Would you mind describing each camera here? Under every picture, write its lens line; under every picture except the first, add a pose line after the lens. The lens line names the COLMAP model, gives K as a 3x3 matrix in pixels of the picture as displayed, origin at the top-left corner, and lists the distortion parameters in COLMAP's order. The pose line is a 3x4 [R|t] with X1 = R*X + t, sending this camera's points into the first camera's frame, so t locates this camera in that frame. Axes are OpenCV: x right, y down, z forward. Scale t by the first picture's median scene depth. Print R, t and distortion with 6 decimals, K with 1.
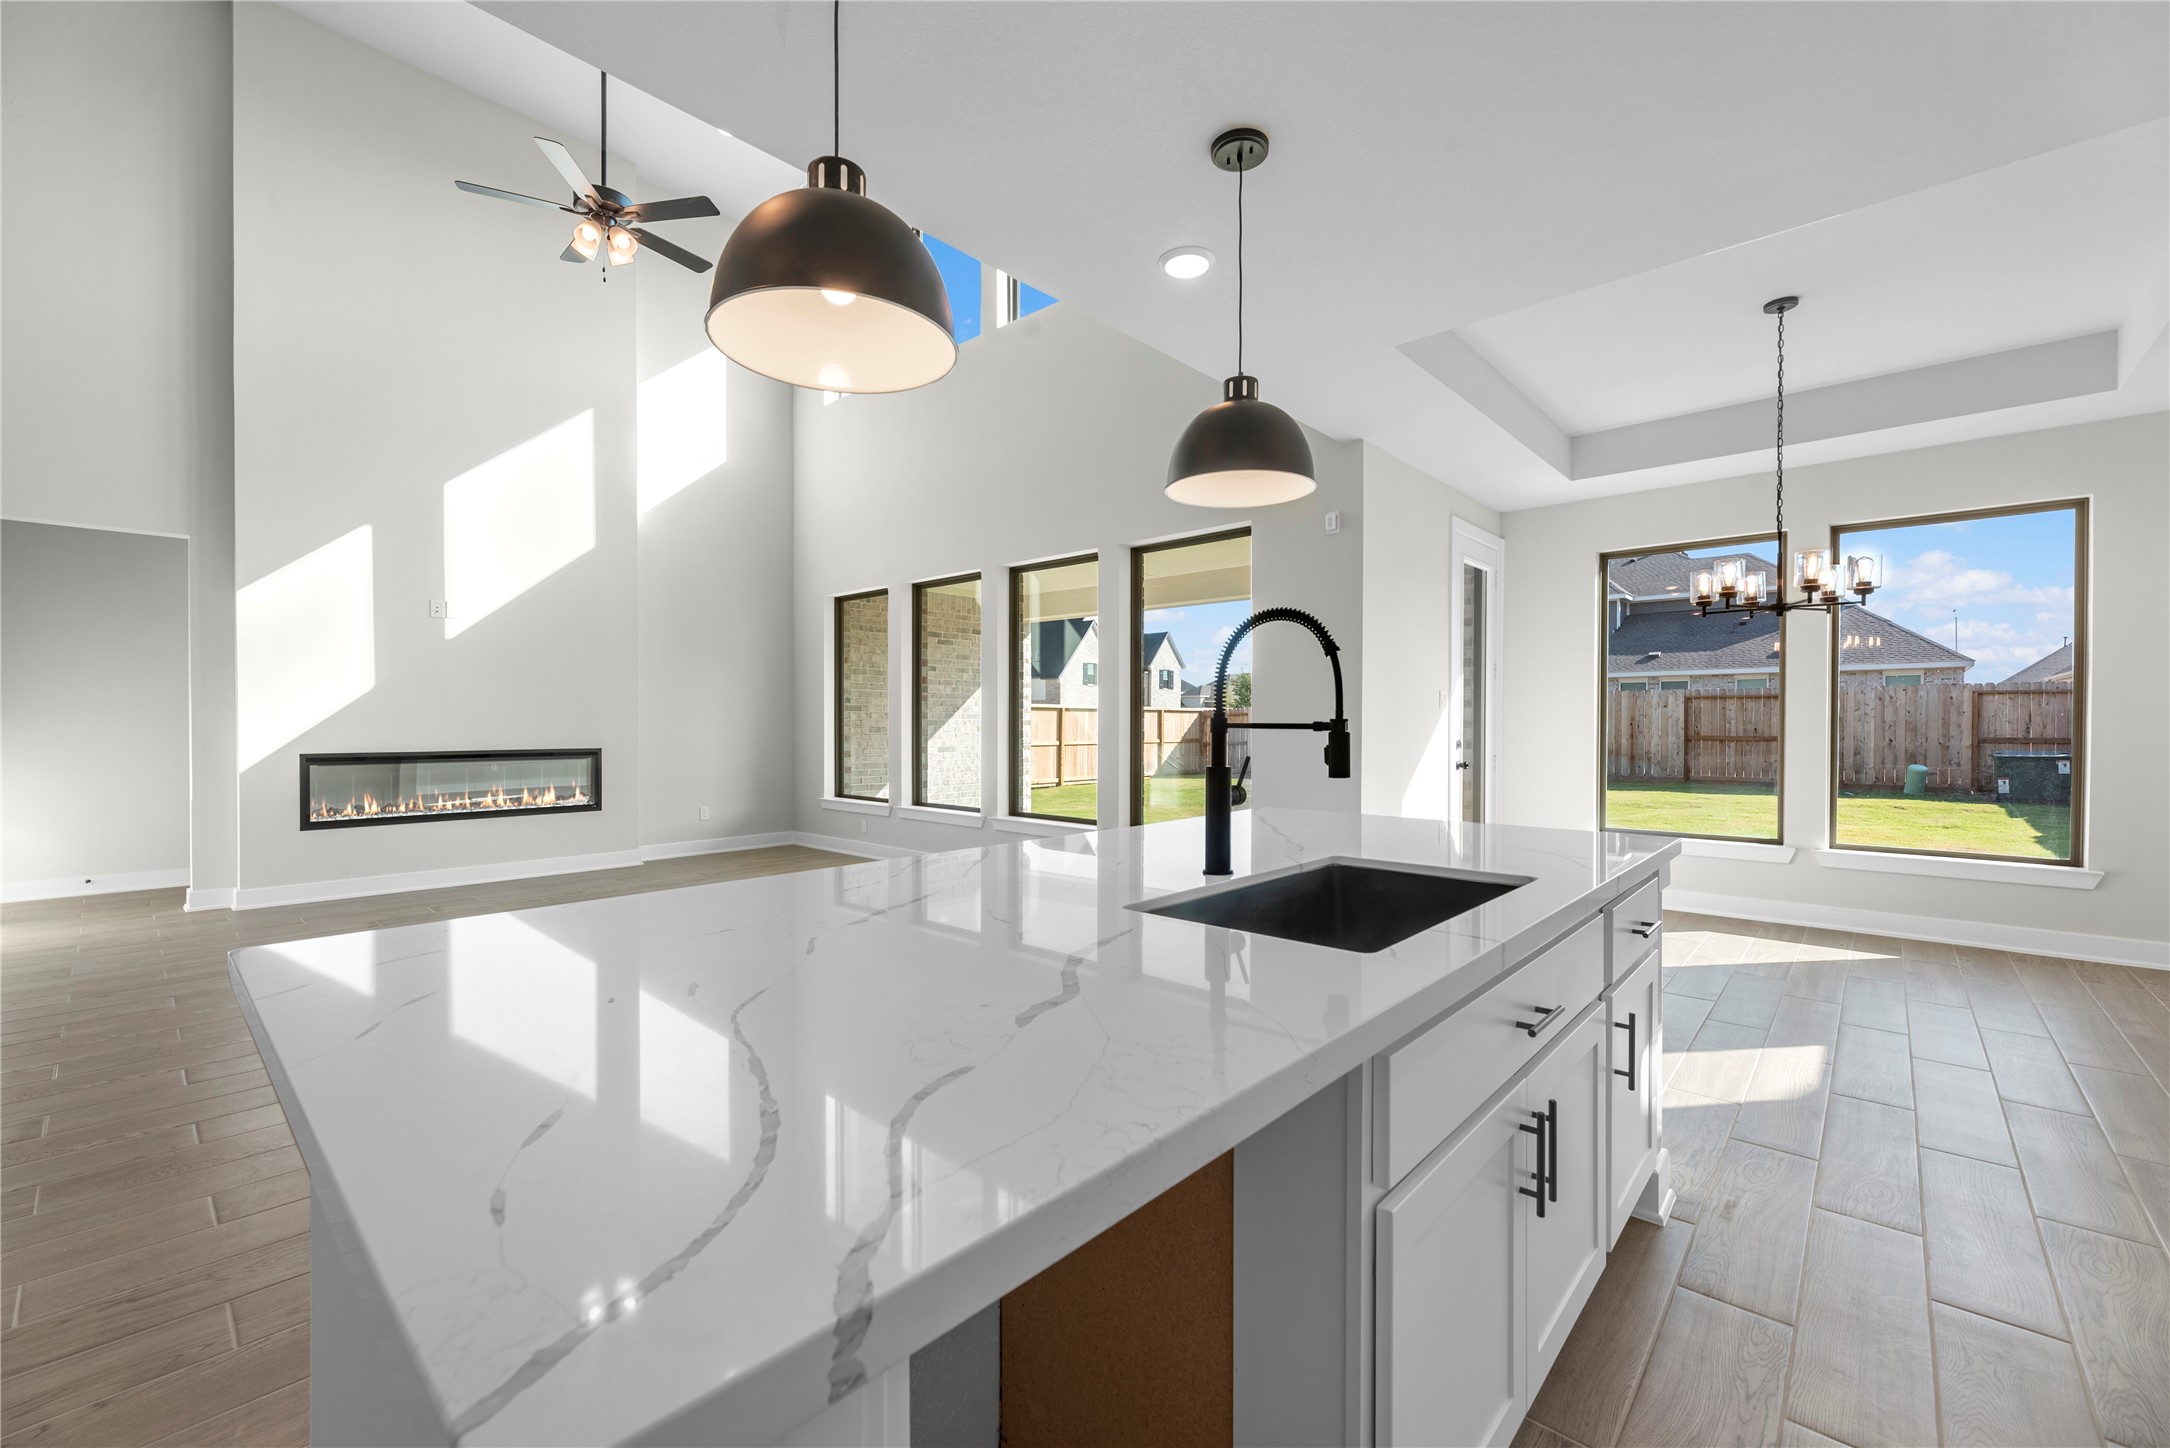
lens RADIAL K [[884.0, 0, 1086.3], [0, 884.0, 735.1], [0, 0, 1]] dist [-0.001377, 0.000267]
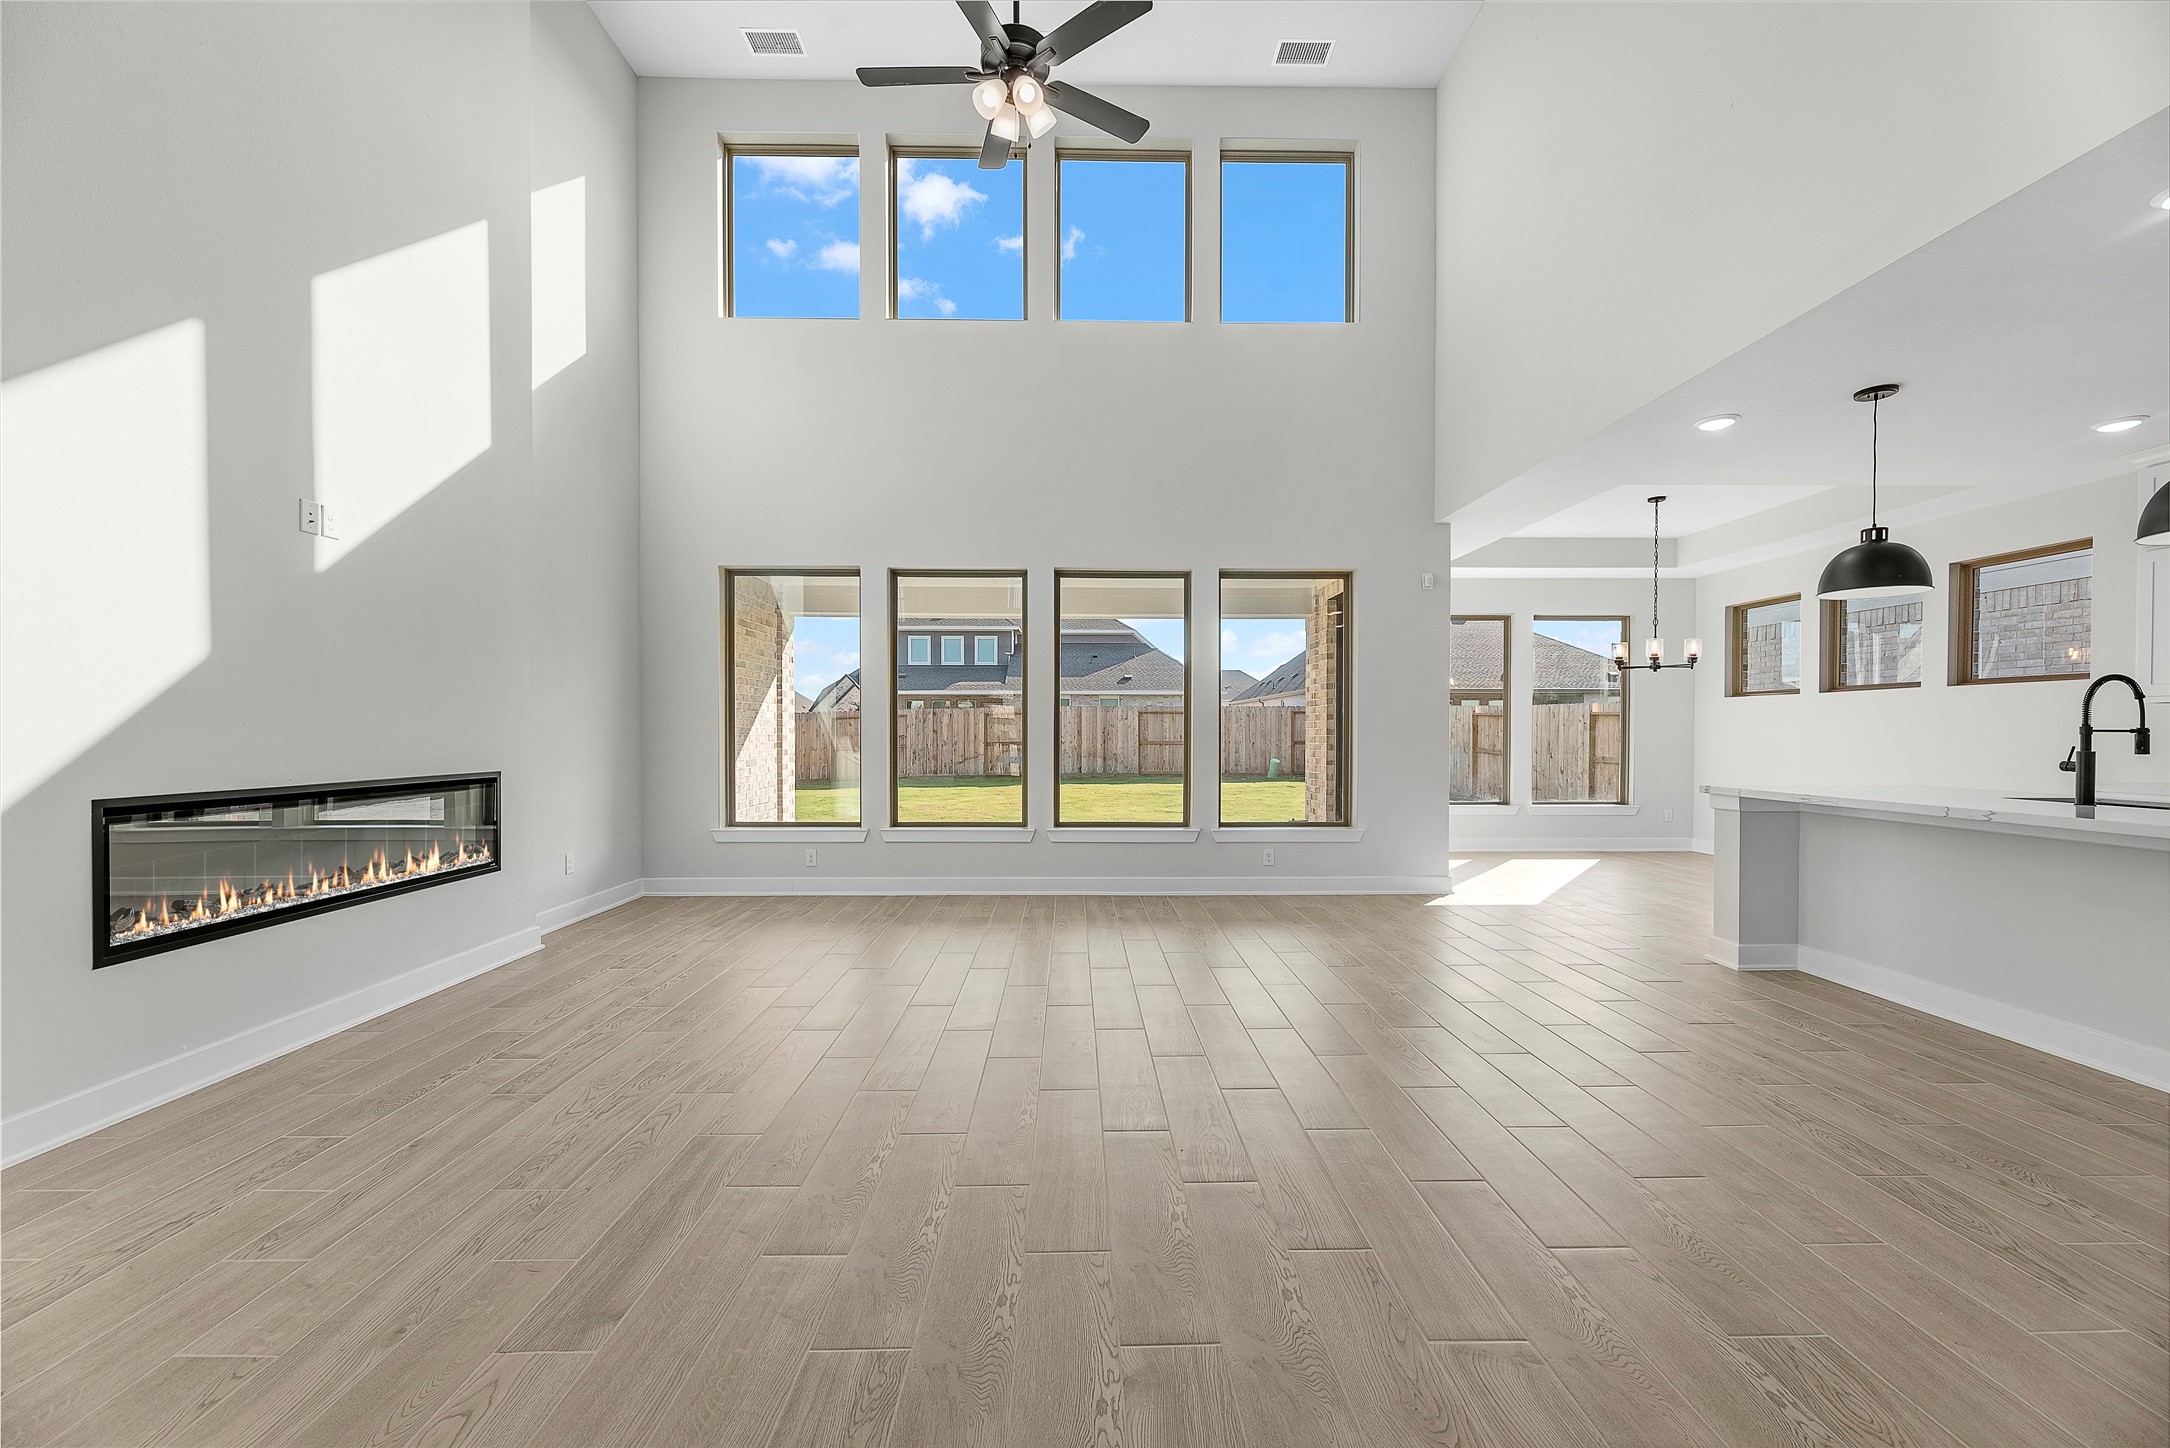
lens RADIAL K [[872.8, 0, 1094.5], [0, 872.8, 743.3], [0, 0, 1]] dist [-0.001998, -0.000132]
pose [[0.723759, -0.009408, 0.689988, -0.678905], [0.010102, 0.999944, 0.003038, -0.002500], [-0.689978, 0.004771, 0.723814, 0.269079]]
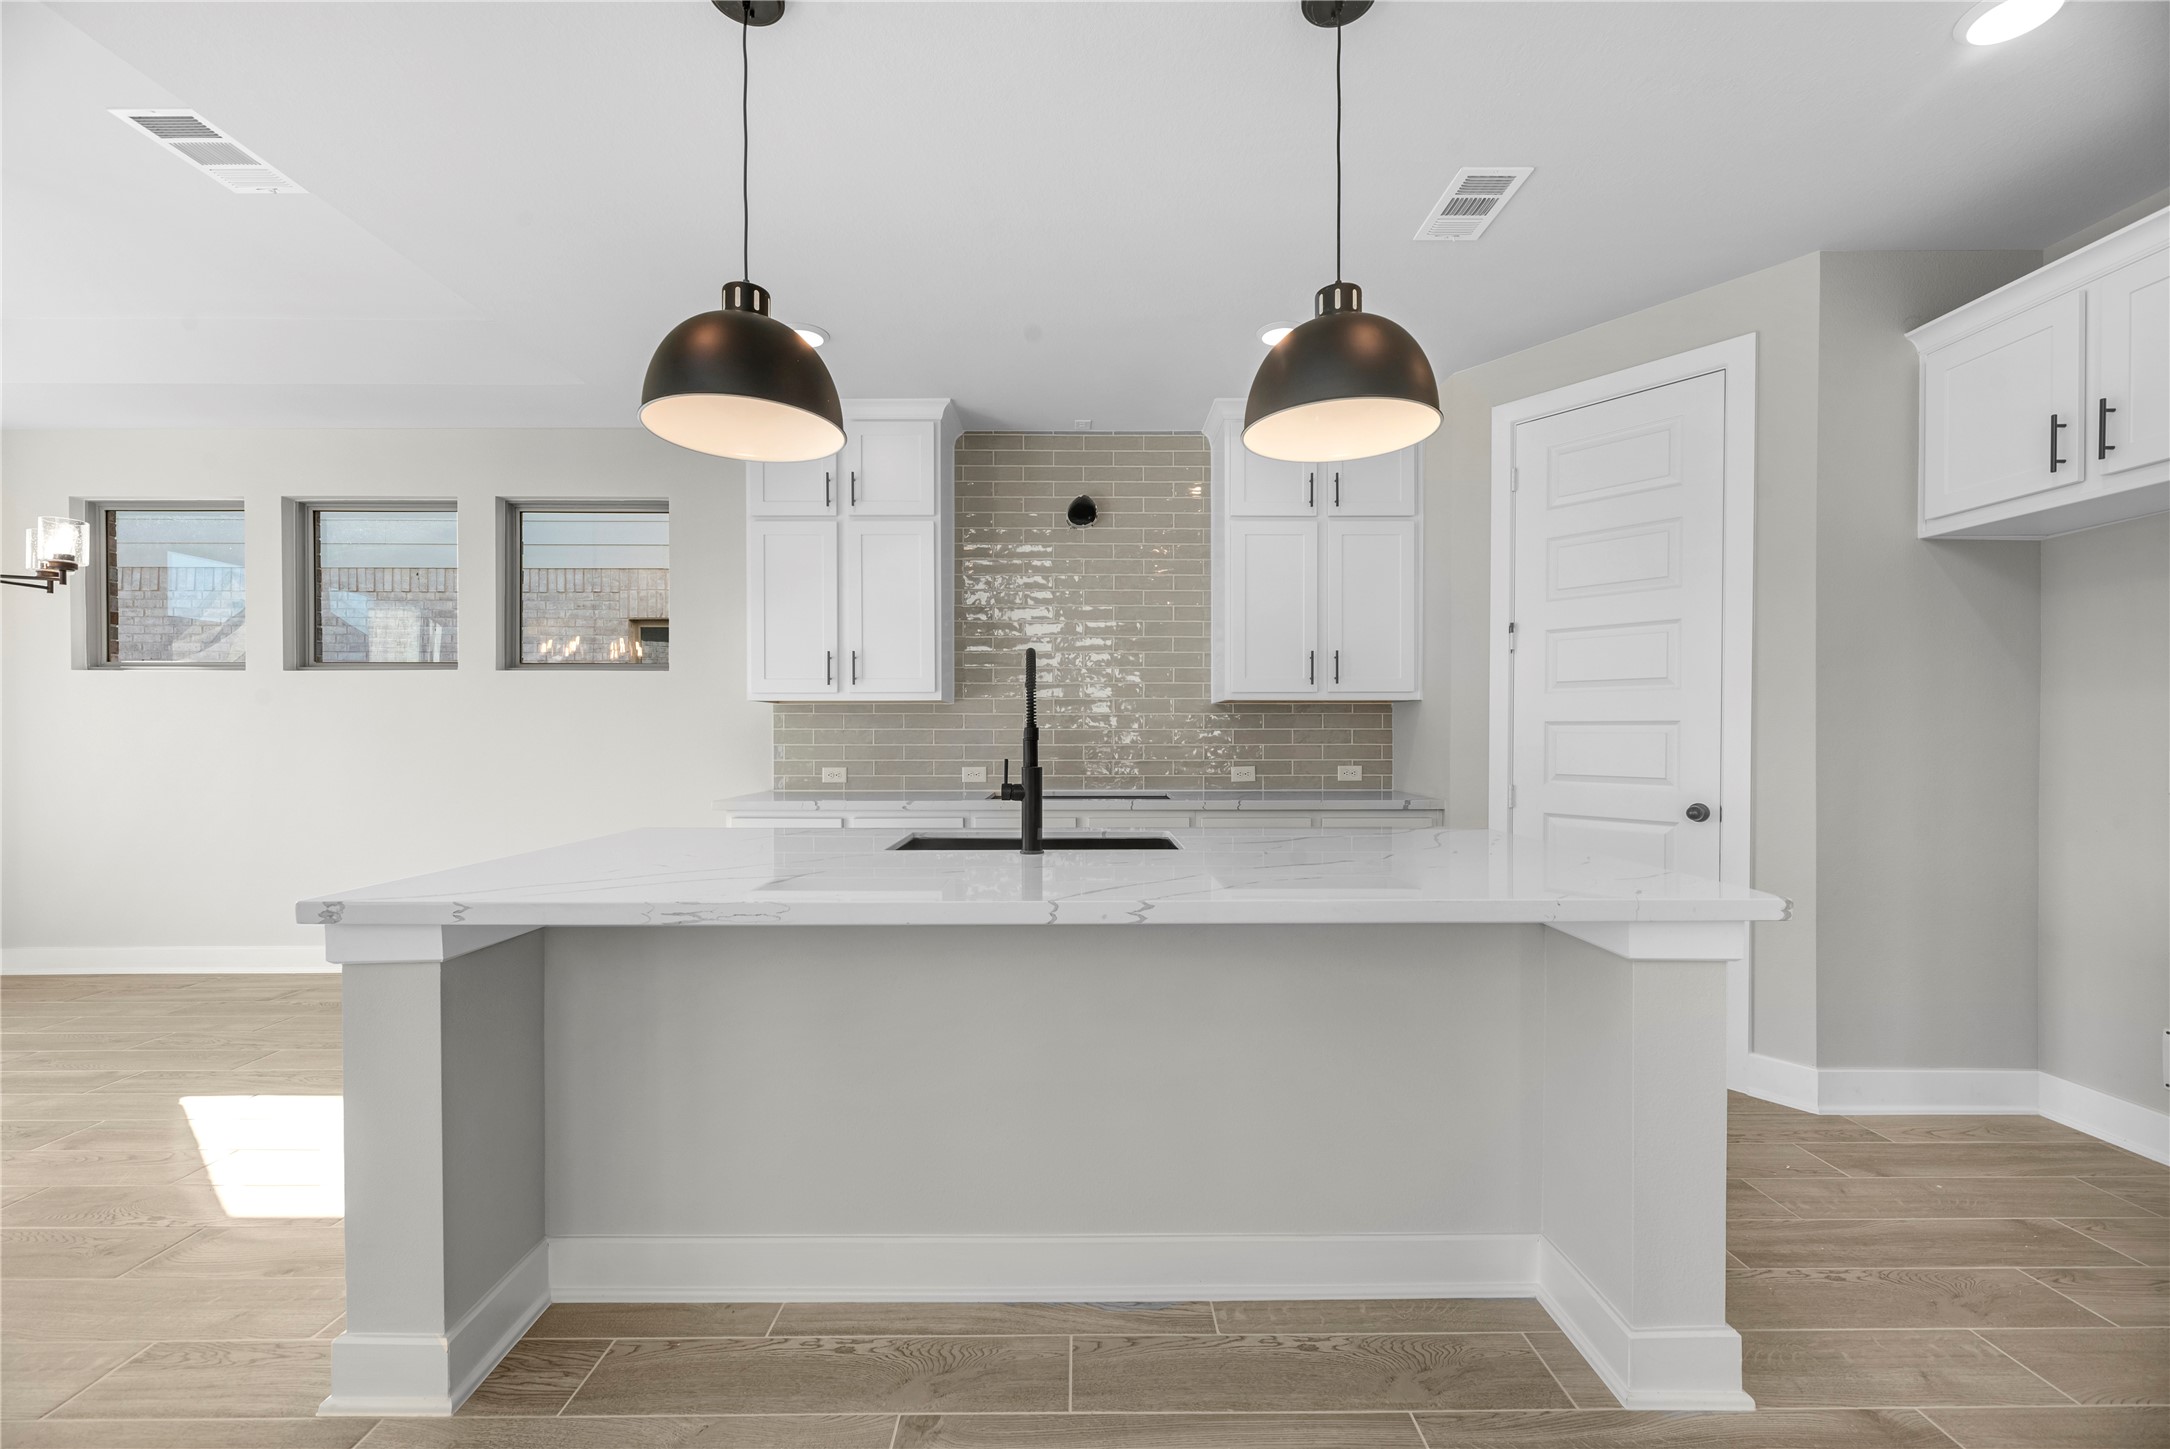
lens RADIAL K [[884.0, 0, 1086.3], [0, 884.0, 735.6], [0, 0, 1]] dist [-0.001377, 0.000267]
pose [[-0.680288, -0.001594, 0.732943, -0.189906], [0.009466, 0.999895, 0.010961, -0.005194], [-0.732883, 0.014394, -0.680202, 0.433537]]
